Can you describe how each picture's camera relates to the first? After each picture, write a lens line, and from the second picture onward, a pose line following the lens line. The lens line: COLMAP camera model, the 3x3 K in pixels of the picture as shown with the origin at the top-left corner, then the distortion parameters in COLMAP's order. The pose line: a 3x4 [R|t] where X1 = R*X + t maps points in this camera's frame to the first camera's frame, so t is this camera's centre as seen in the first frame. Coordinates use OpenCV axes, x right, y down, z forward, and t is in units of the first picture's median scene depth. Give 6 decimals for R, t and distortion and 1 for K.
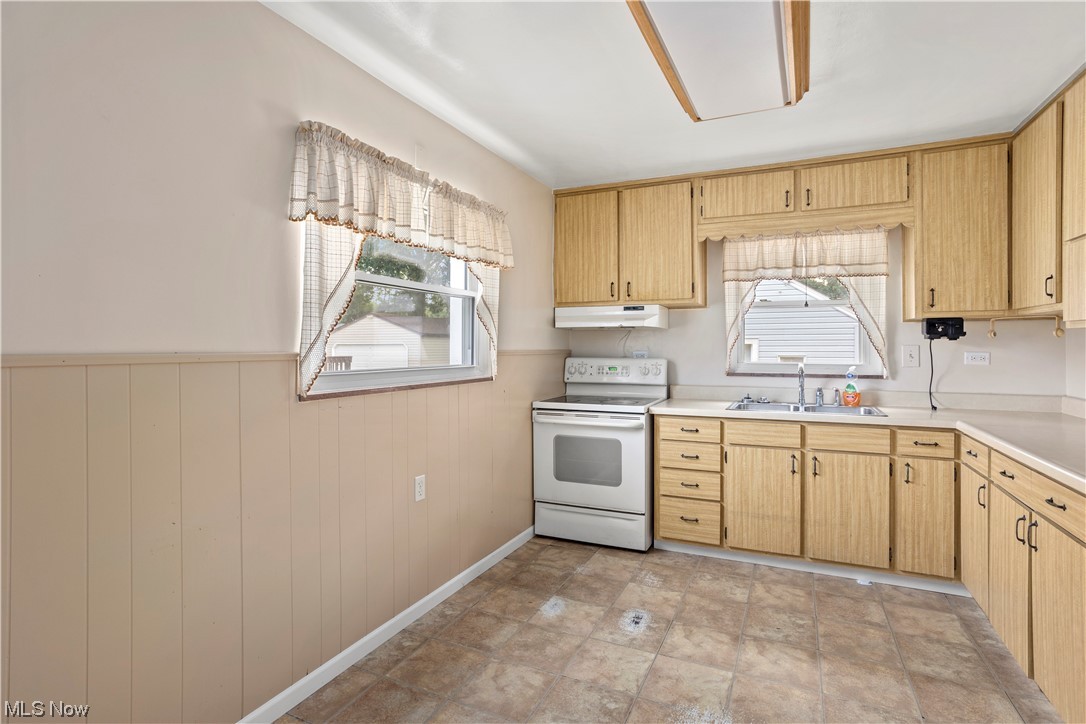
lens RADIAL K [[535.8, 0, 543.9], [0, 535.8, 346.3], [0, 0, 1]] dist [-0.051213, 0.029666]
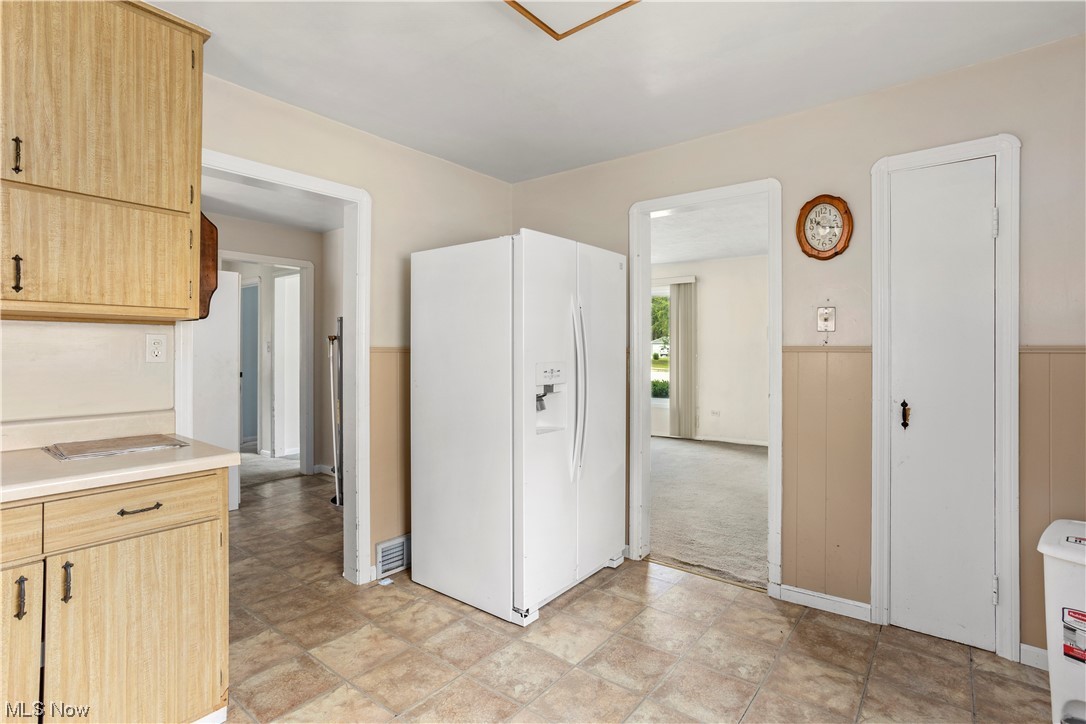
lens RADIAL K [[535.8, 0, 525.9], [0, 535.8, 350.1], [0, 0, 1]] dist [-0.051213, 0.029666]
pose [[-0.967271, -0.002911, 0.253729, 0.061984], [-0.002624, 0.999995, 0.001469, 0.012650], [-0.253732, 0.000755, -0.967274, 0.972235]]
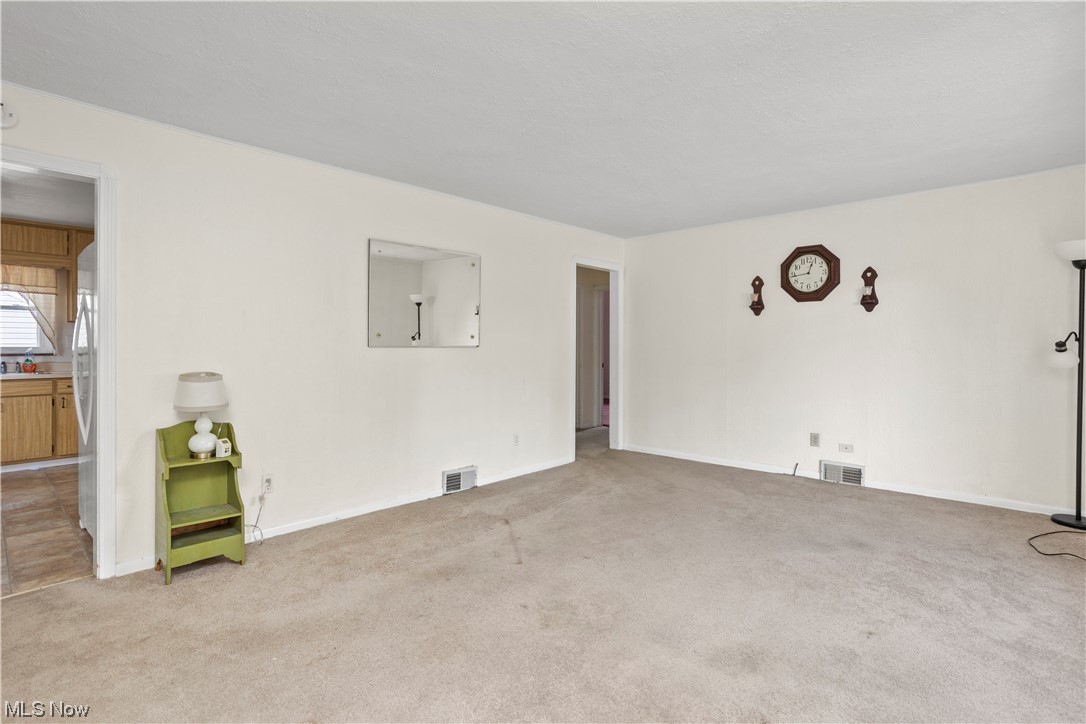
lens RADIAL K [[535.8, 0, 545.2], [0, 535.8, 342.8], [0, 0, 1]] dist [-0.051213, 0.029666]
pose [[0.306824, 0.001967, 0.951764, -0.530894], [0.000084, 0.999998, -0.002094, 0.028057], [-0.951766, 0.000723, 0.306823, -1.143674]]
